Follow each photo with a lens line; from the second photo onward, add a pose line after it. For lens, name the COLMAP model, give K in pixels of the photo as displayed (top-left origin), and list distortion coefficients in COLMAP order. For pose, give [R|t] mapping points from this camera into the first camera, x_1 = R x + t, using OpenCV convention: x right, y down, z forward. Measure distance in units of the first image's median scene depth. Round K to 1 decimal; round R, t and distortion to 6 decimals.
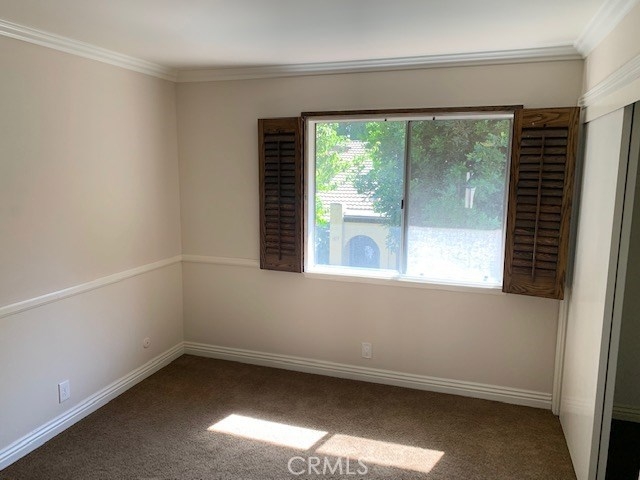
lens RADIAL K [[485.8, 0, 313.2], [0, 485.8, 235.7], [0, 0, 1]] dist [0.054725, -0.058819]
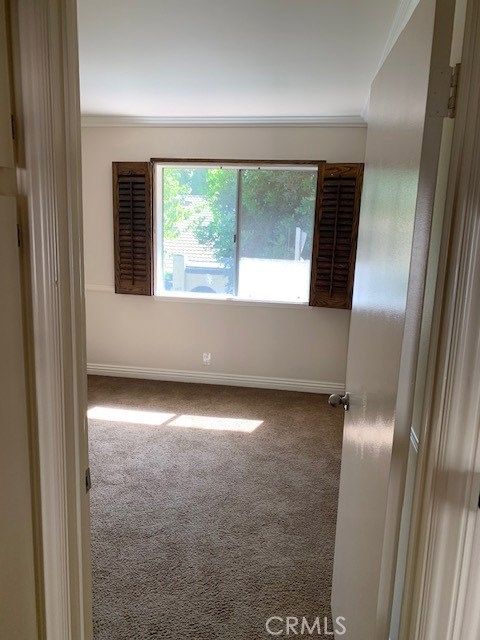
lens RADIAL K [[485.8, 0, 240.0], [0, 485.8, 320.0], [0, 0, 1]] dist [0.054725, -0.058819]
pose [[0.984807, -0.008568, 0.173441, -0.019218], [-0.000139, 0.998743, 0.050125, 0.080508], [-0.173653, -0.049388, 0.983568, -0.224558]]
